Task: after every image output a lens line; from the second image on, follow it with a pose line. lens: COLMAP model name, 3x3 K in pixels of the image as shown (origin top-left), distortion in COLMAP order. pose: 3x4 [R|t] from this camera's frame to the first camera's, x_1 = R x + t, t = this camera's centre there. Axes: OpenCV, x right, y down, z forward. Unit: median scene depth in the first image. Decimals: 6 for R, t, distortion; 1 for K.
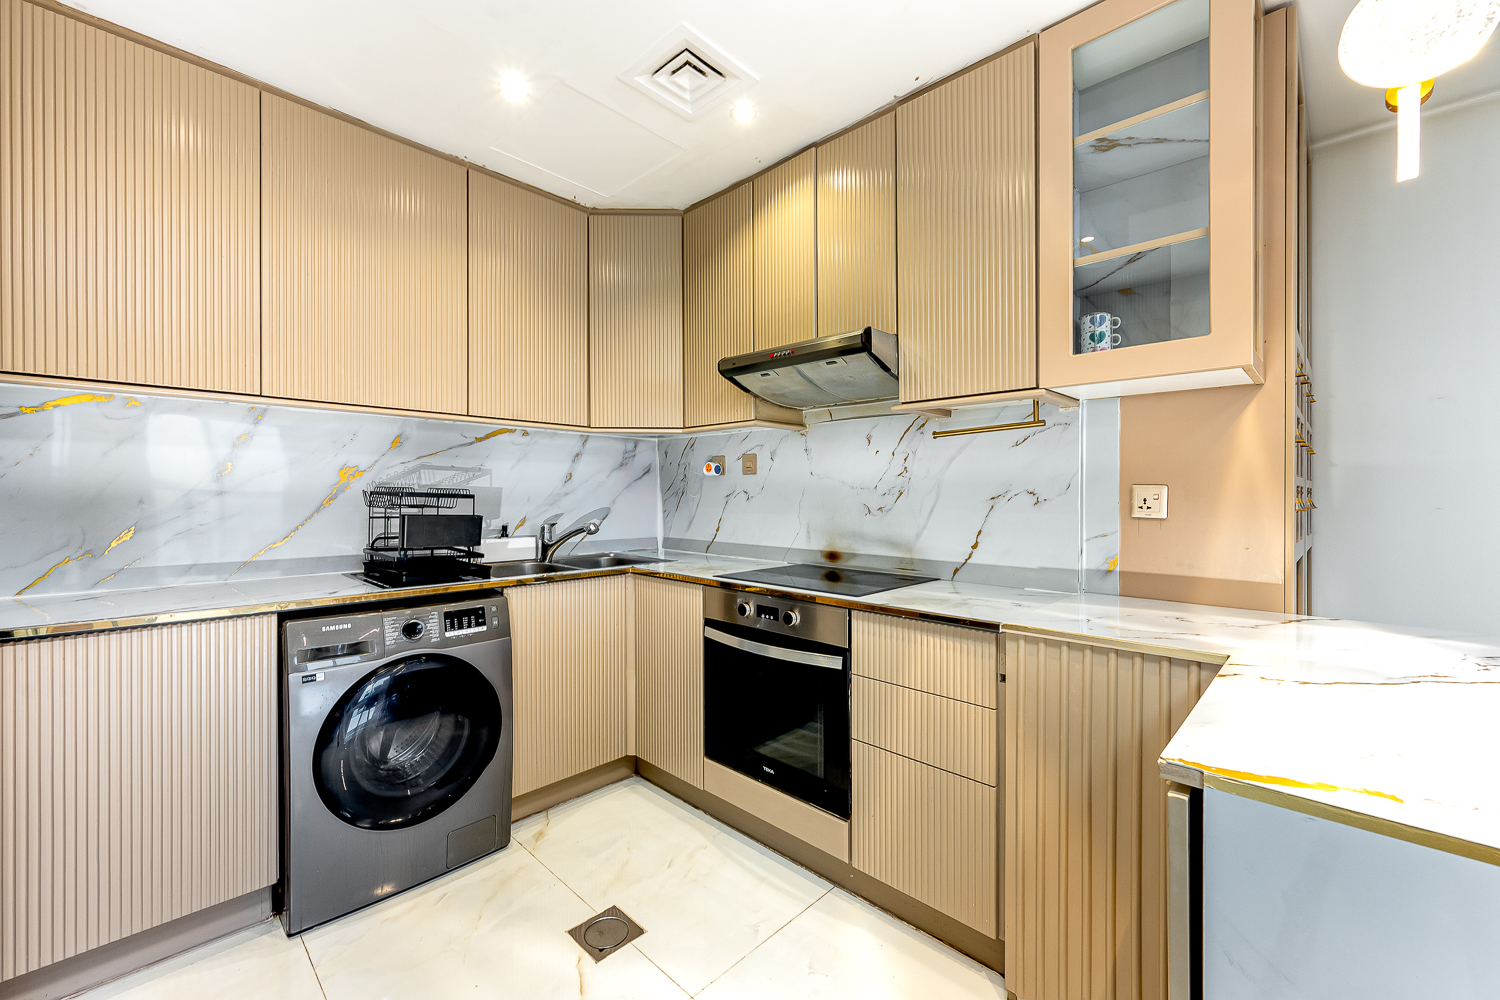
lens RADIAL K [[602.9, 0, 750.5], [0, 602.9, 502.1], [0, 0, 1]] dist [0.001180, -0.000119]
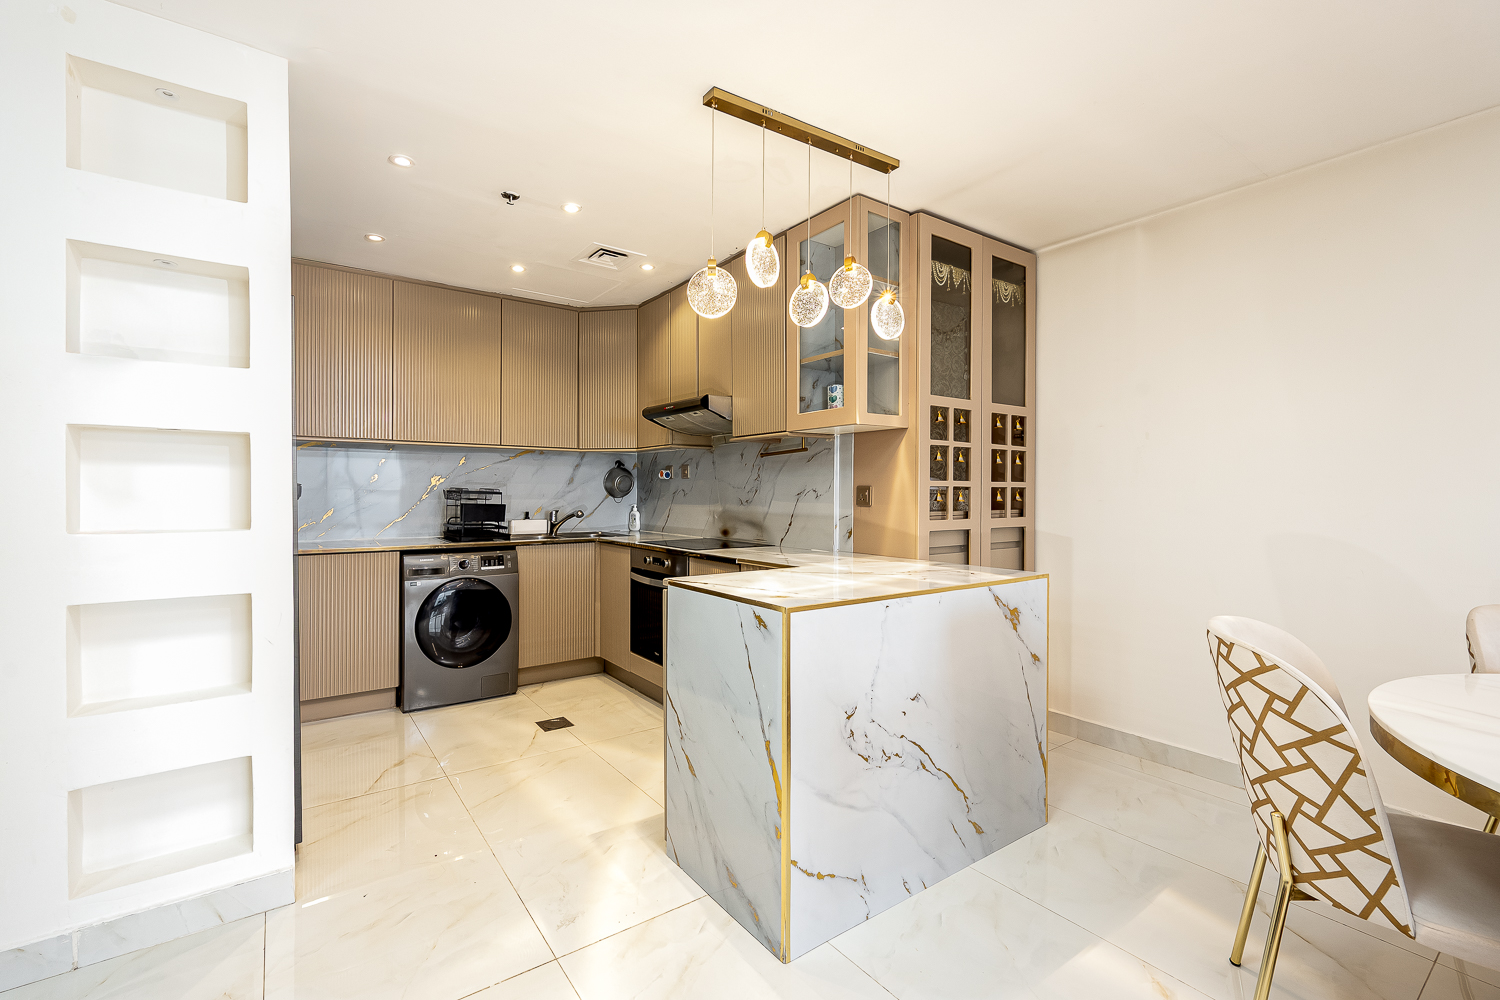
lens RADIAL K [[654.2, 0, 748.6], [0, 654.2, 494.0], [0, 0, 1]] dist [0.000393, 0.000155]
pose [[0.985855, -0.000785, -0.167598, 0.558929], [-0.001062, 0.999940, -0.010932, 0.012830], [0.167596, 0.010955, 0.985795, -0.733751]]
